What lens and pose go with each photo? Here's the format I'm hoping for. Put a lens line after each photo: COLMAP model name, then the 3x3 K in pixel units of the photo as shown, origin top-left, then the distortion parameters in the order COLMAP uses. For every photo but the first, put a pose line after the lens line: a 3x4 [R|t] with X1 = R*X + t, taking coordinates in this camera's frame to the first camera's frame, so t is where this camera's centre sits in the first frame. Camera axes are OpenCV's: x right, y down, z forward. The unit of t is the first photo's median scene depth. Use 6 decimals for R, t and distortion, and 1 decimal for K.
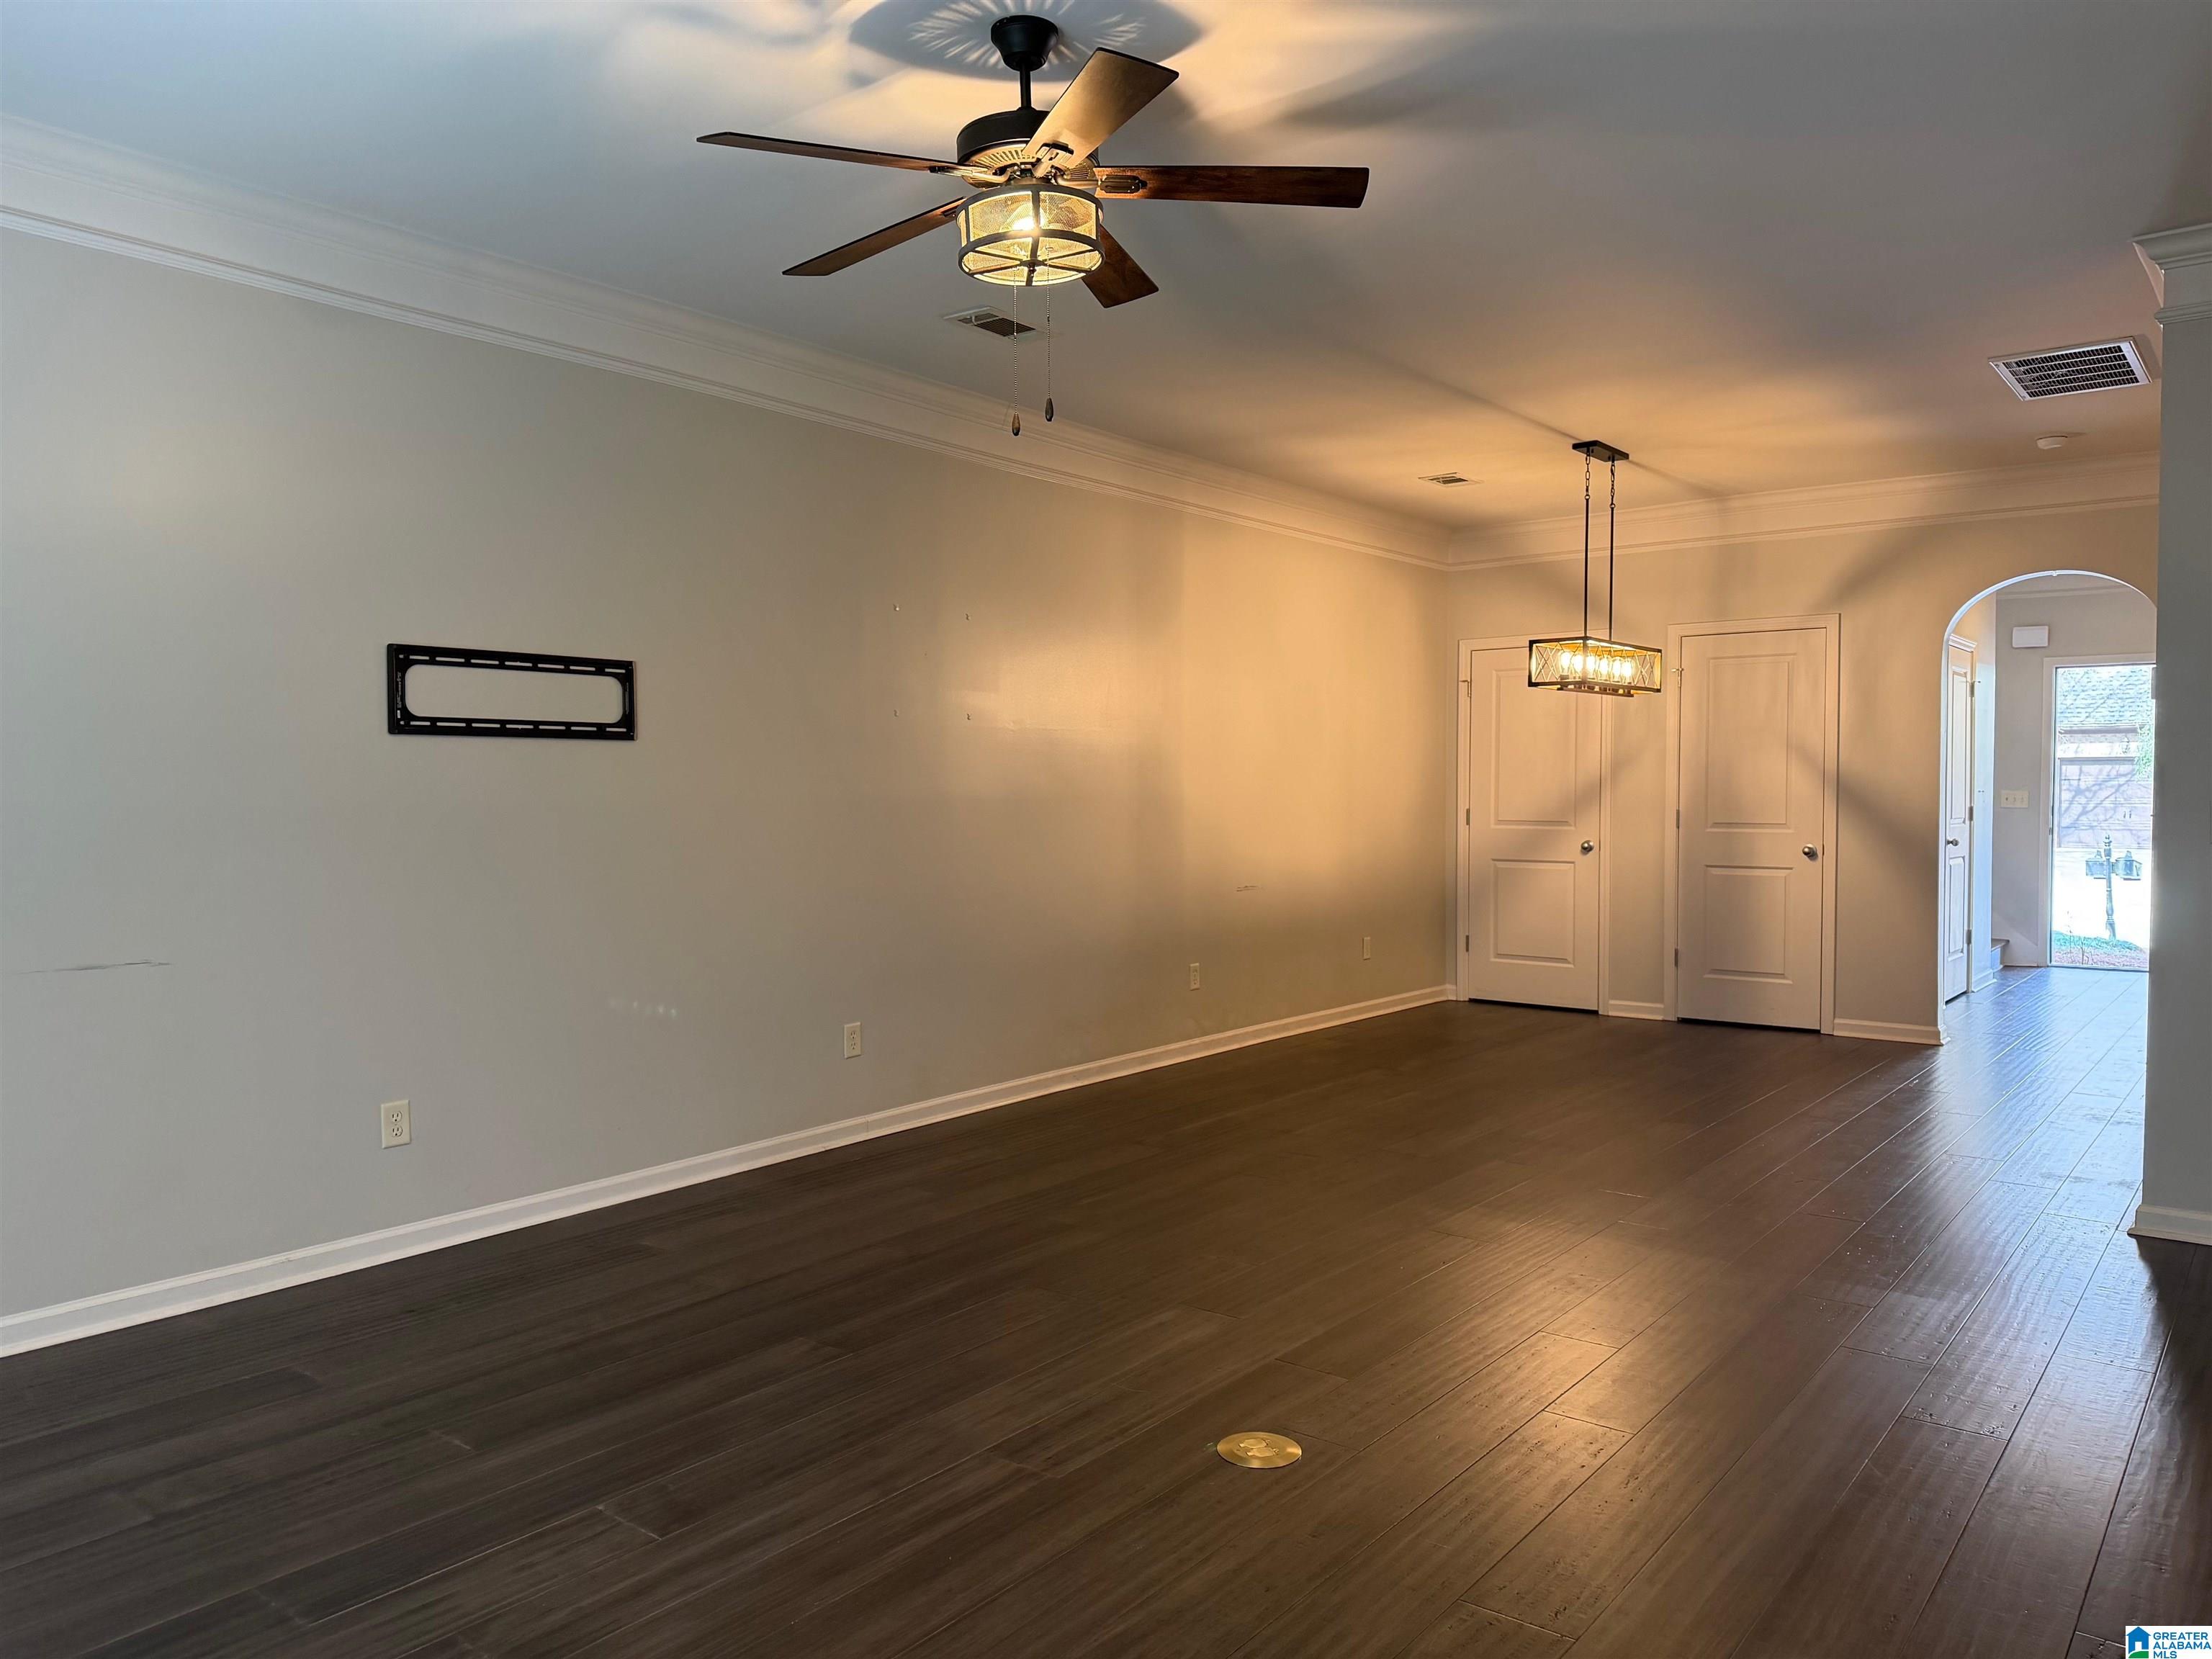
lens RADIAL K [[1526.1, 0, 1114.1], [0, 1526.1, 828.0], [0, 0, 1]] dist [-0.007311, -0.000451]
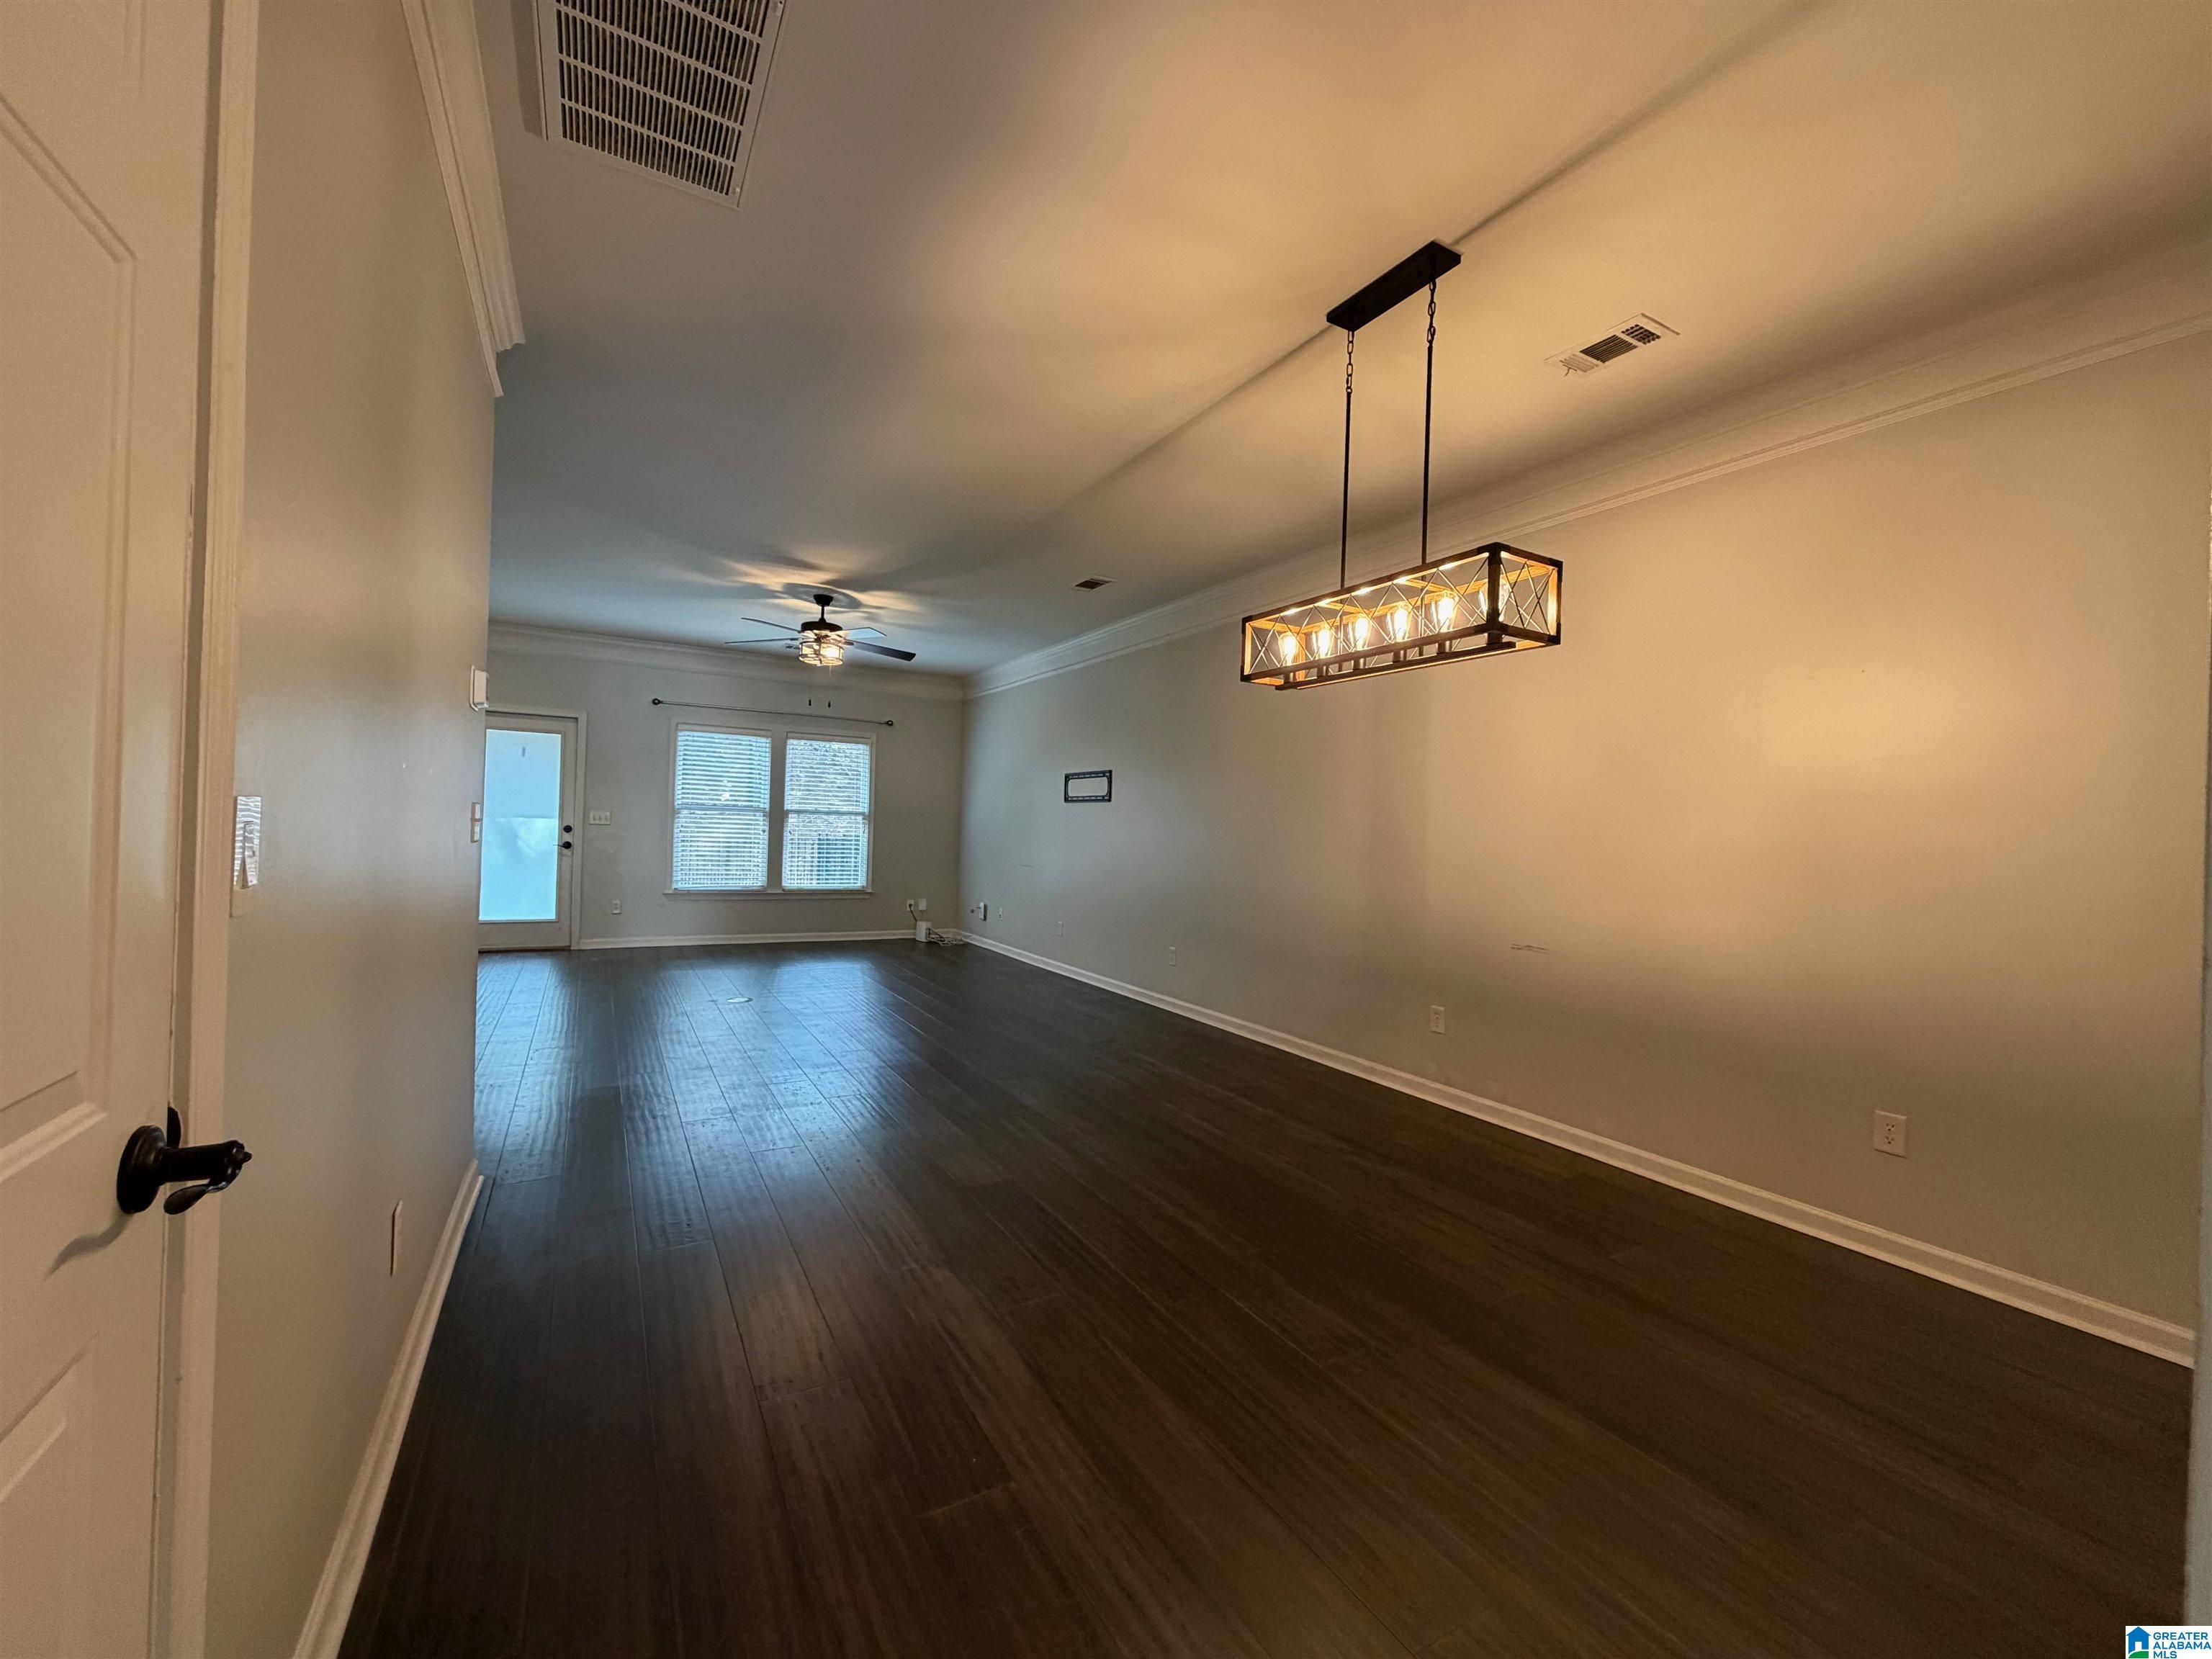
lens RADIAL K [[875.8, 0, 1117.4], [0, 875.8, 840.0], [0, 0, 1]] dist [0.003420, 0.000167]
pose [[-0.381721, -0.010425, -0.924219, 1.010594], [-0.069613, 0.997421, 0.017500, -0.021008], [0.921652, 0.071018, -0.381462, 1.574509]]
